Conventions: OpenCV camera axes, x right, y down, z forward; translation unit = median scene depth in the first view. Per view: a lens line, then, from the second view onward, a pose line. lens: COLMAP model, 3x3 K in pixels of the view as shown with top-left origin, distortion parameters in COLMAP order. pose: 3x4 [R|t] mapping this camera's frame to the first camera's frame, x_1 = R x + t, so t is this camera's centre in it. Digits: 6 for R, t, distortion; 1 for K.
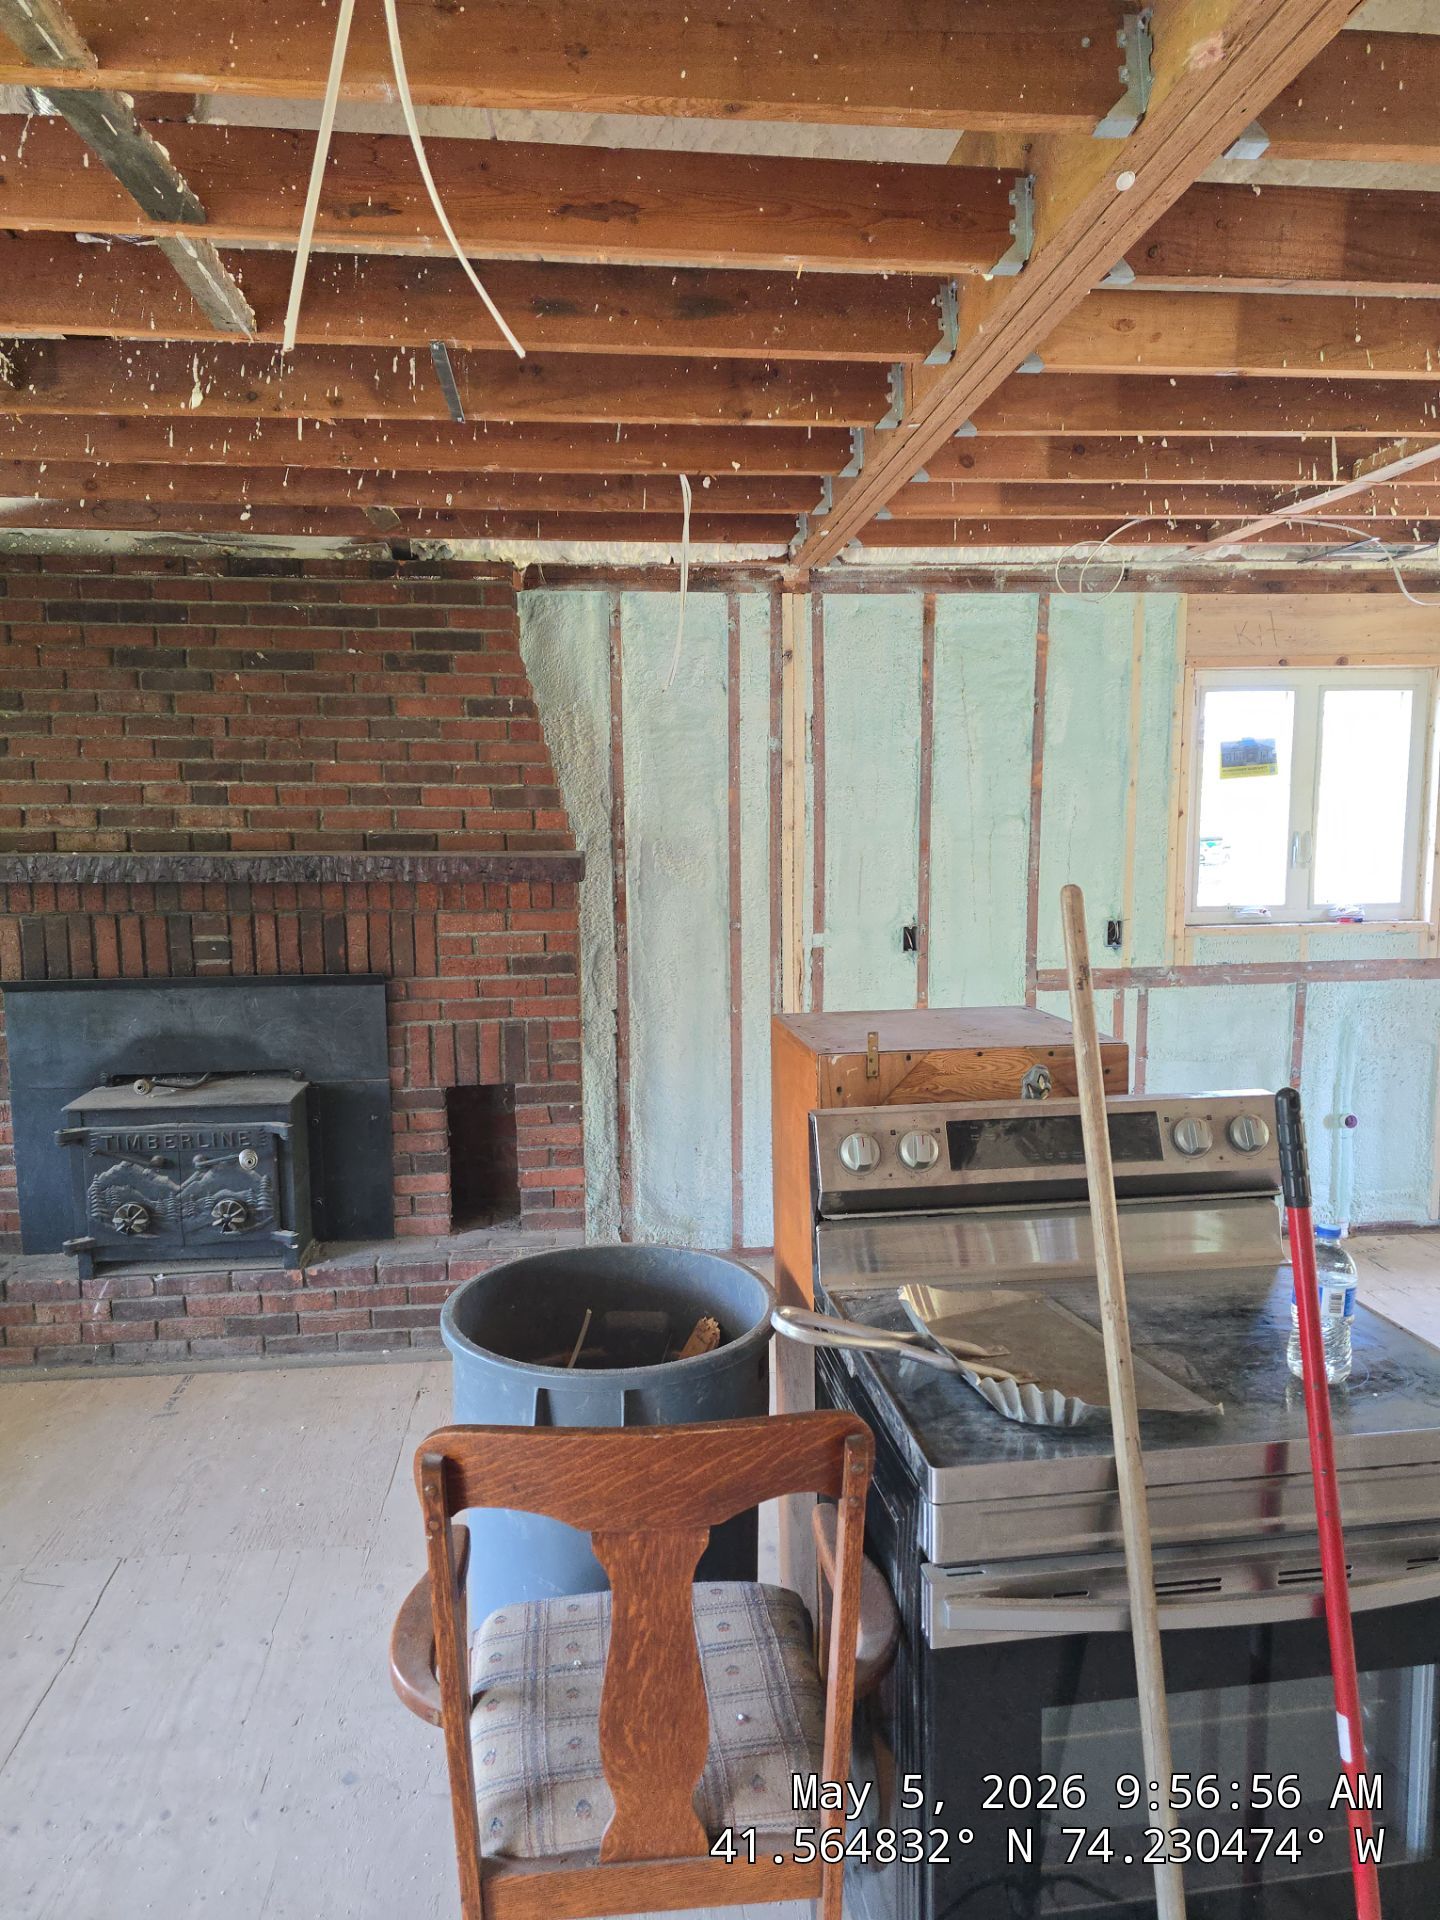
lens RADIAL K [[1269.7, 0, 726.7], [0, 1269.7, 979.2], [0, 0, 1]] dist [0.054497, -0.052281]
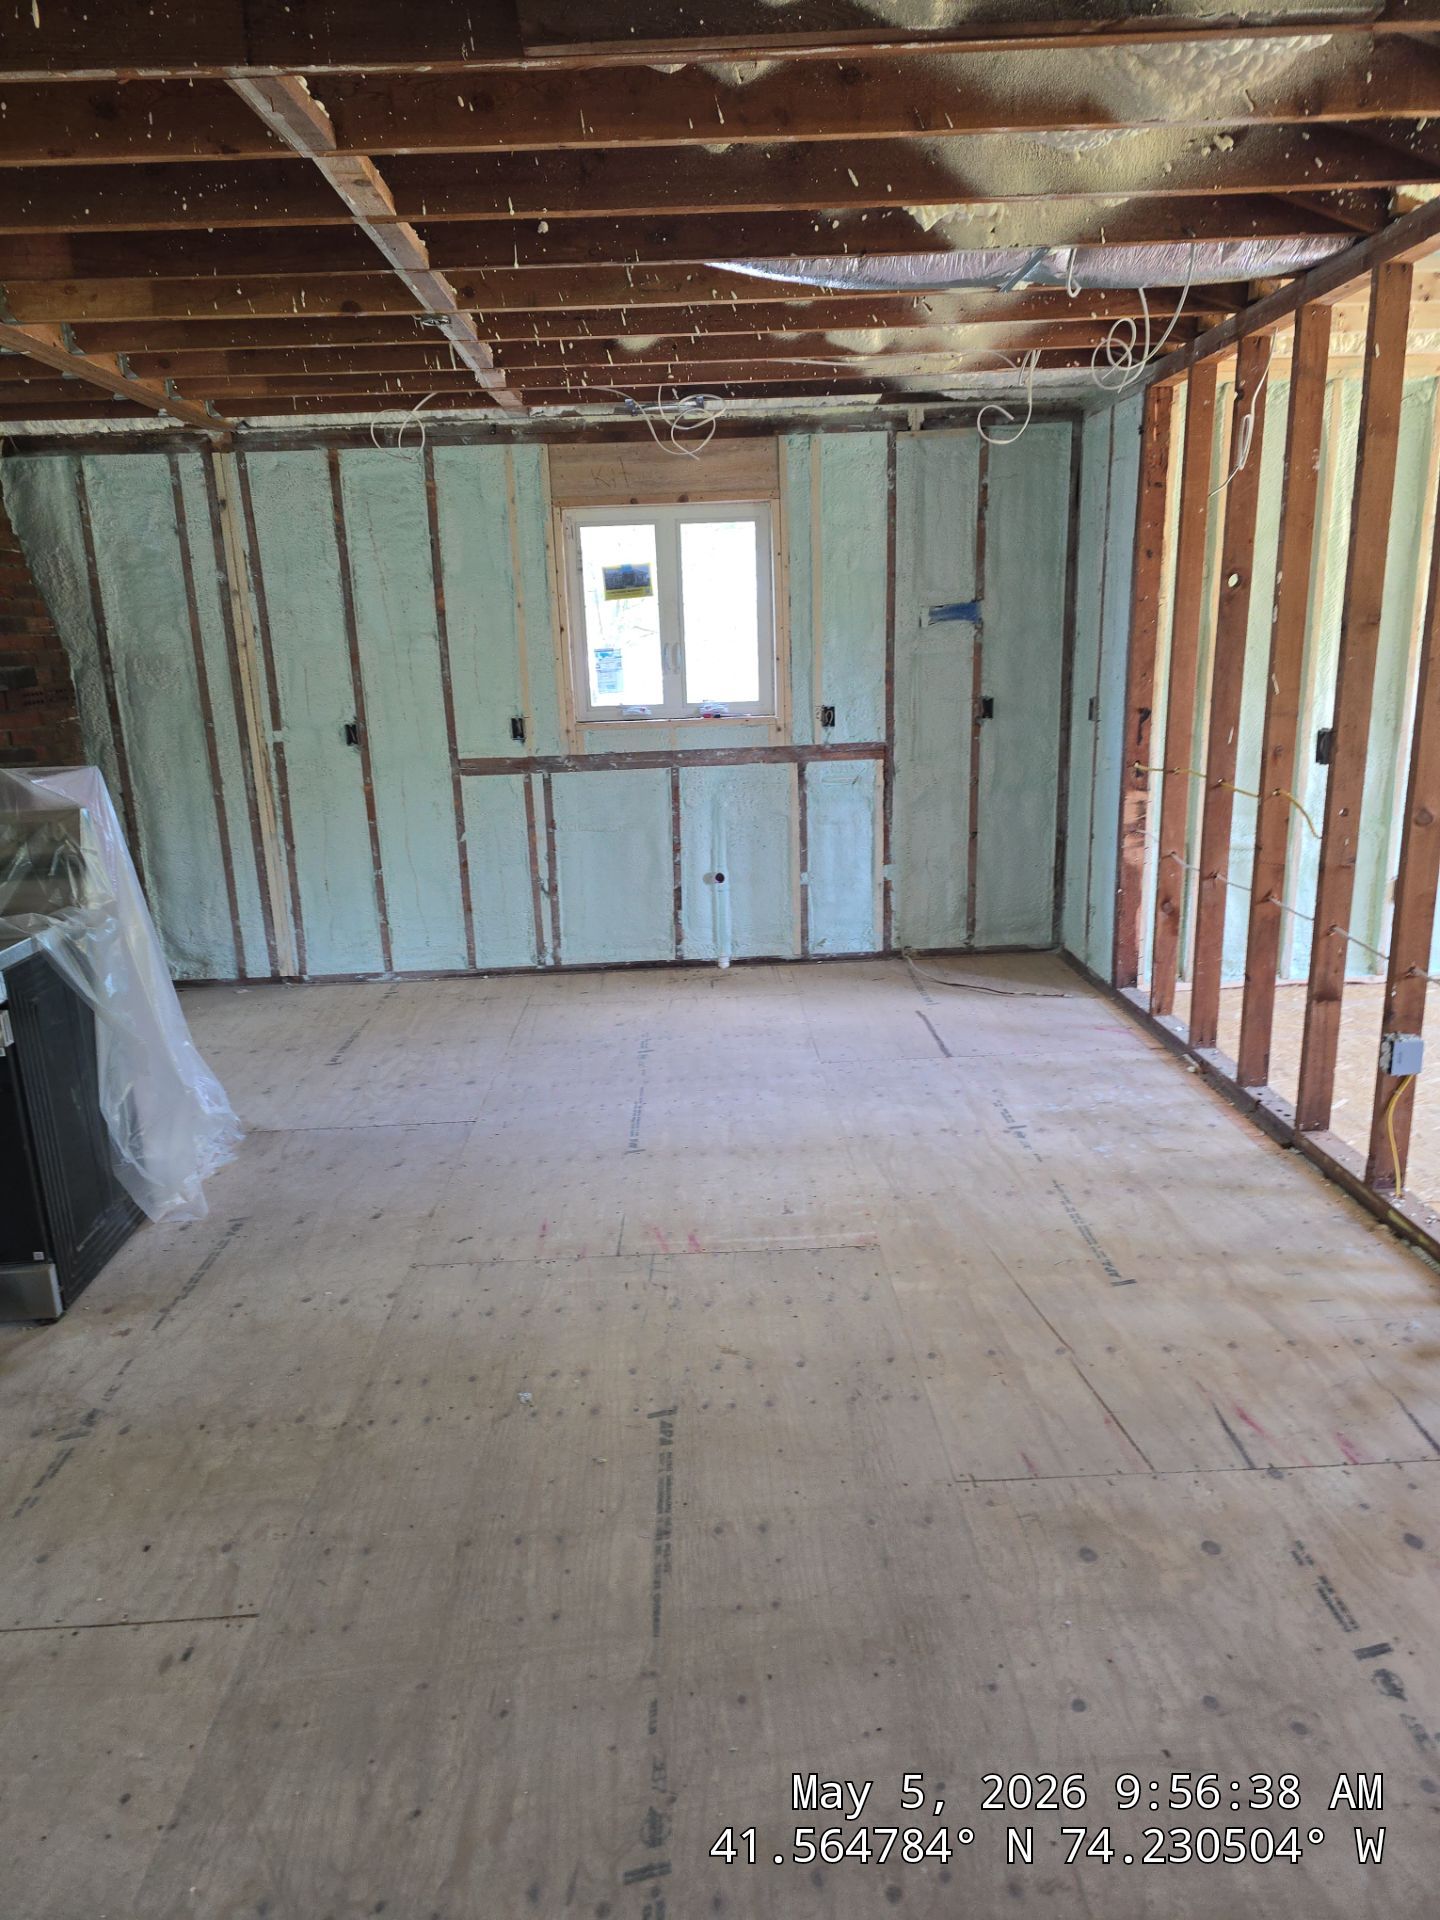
lens RADIAL K [[1269.7, 0, 736.7], [0, 1269.7, 969.1], [0, 0, 1]] dist [0.054497, -0.052281]
pose [[0.997234, -0.001926, -0.074307, 0.628286], [0.011595, 0.991458, 0.129911, 0.039385], [0.073422, -0.130413, 0.988737, -0.261740]]
